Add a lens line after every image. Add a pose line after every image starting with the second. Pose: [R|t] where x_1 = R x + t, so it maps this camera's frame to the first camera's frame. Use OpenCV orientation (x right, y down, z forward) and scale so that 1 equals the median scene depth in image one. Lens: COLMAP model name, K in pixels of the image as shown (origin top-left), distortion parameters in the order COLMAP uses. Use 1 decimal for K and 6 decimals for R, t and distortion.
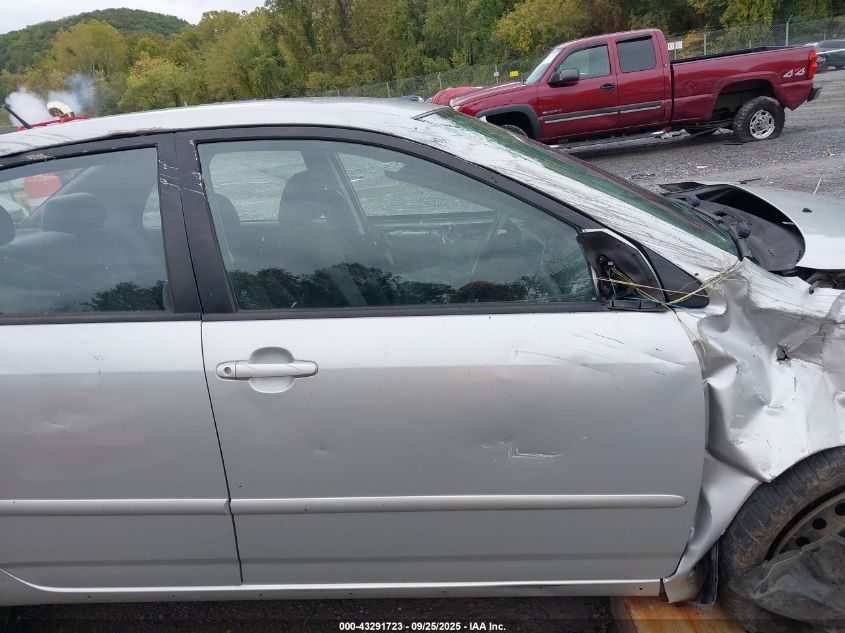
lens RADIAL K [[674.4, 0, 441.5], [0, 674.4, 316.1], [0, 0, 1]] dist [0.003753, 0.011774]
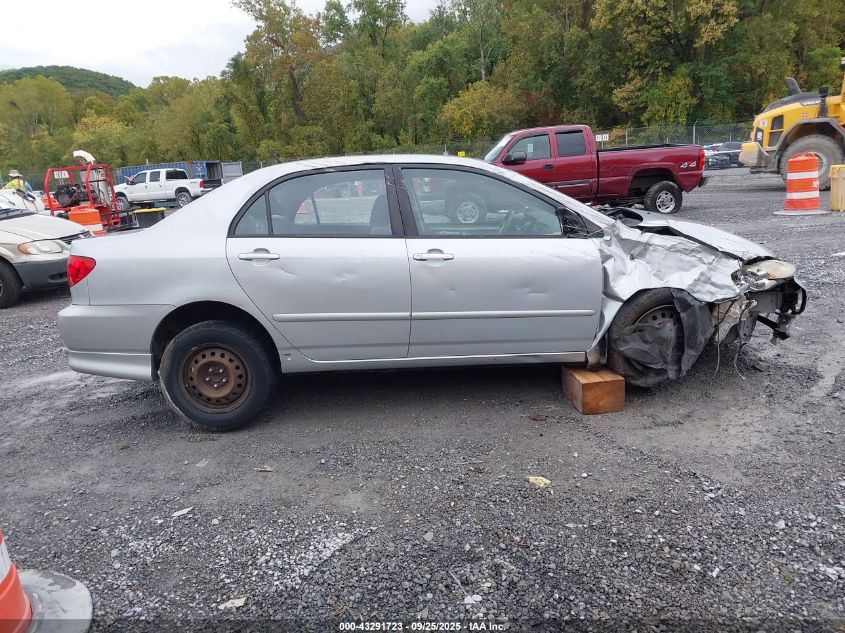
lens RADIAL K [[678.8, 0, 422.5], [0, 678.8, 316.5], [0, 0, 1]] dist [0.026564, -0.010016]
pose [[0.996362, 0.043994, 0.072987, -0.050839], [-0.036046, 0.993622, -0.106844, 0.061535], [-0.077222, 0.103824, 0.991593, -0.159440]]
